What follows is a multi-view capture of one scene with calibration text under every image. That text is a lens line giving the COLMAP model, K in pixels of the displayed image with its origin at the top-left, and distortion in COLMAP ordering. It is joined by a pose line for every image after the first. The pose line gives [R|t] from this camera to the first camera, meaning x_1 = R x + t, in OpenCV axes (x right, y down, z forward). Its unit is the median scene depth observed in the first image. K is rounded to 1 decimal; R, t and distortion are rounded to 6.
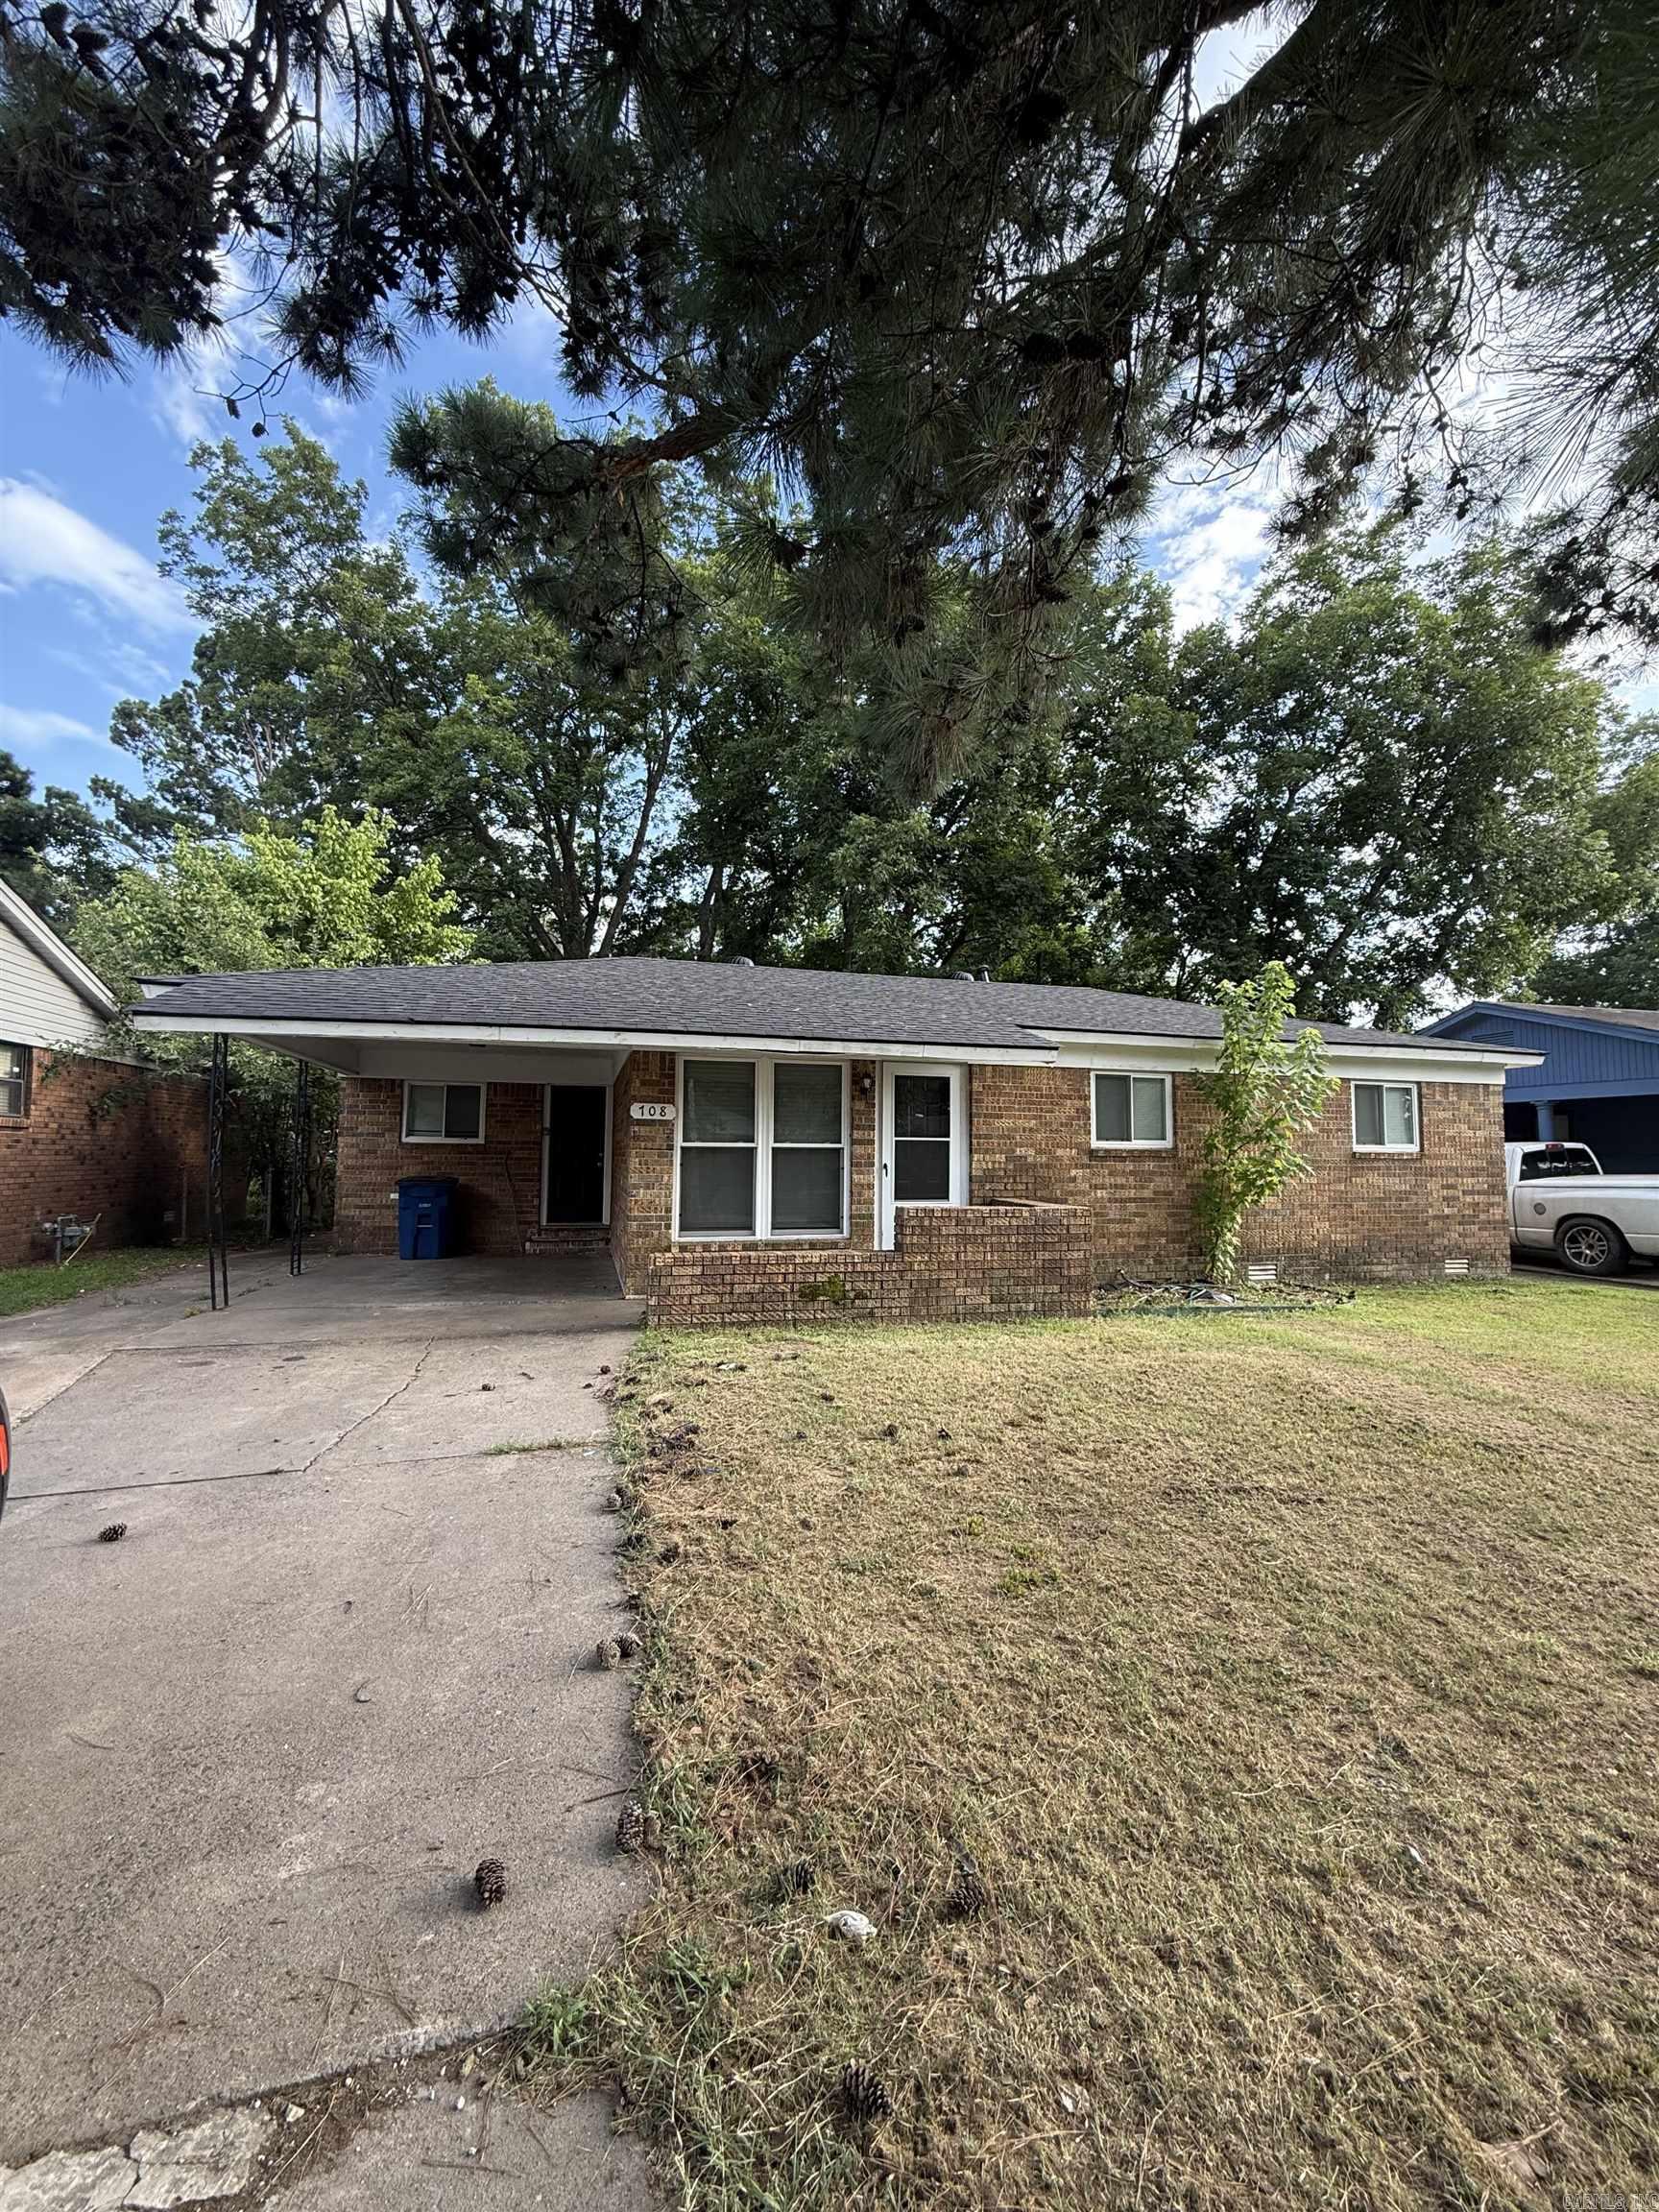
lens RADIAL K [[888.7, 0, 827.0], [0, 888.7, 1106.4], [0, 0, 1]] dist [0.002942, -0.000176]
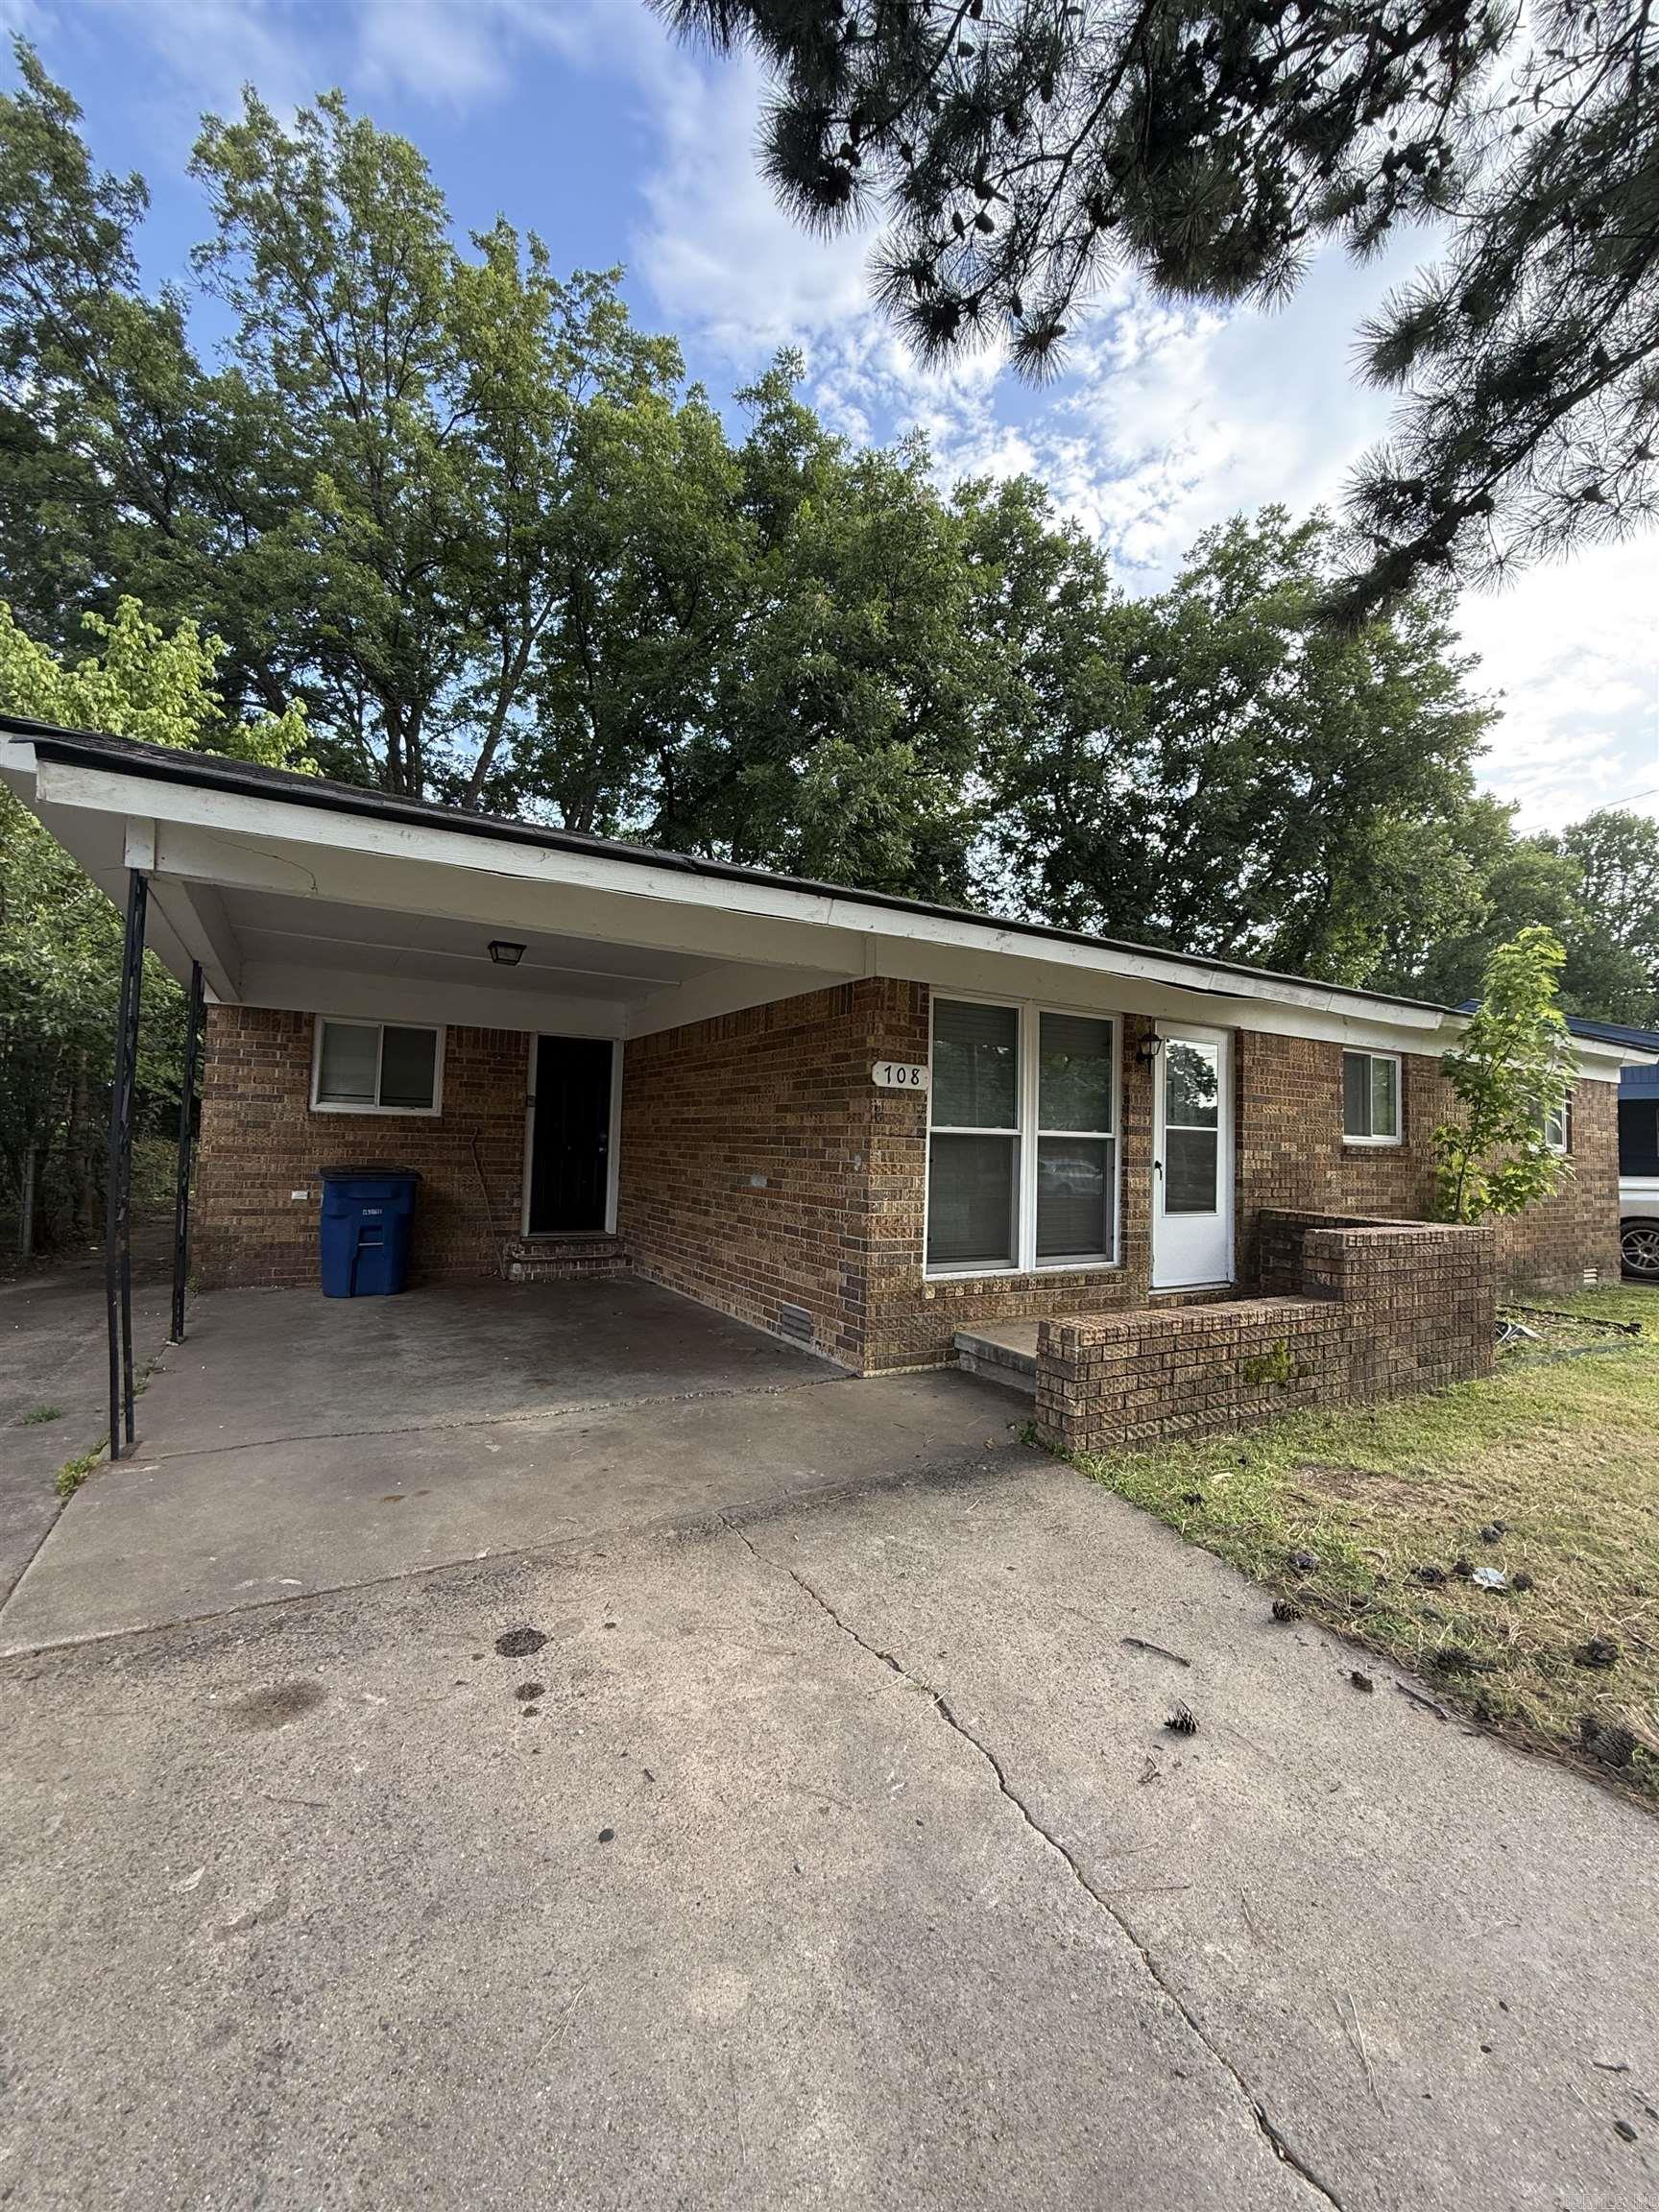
lens RADIAL K [[888.7, 0, 833.2], [0, 888.7, 1100.8], [0, 0, 1]] dist [0.002942, -0.000176]
pose [[0.964227, 0.031274, 0.263225, -0.376315], [-0.035446, 0.999310, 0.011115, 0.016728], [-0.262696, -0.020048, 0.964670, 0.374052]]
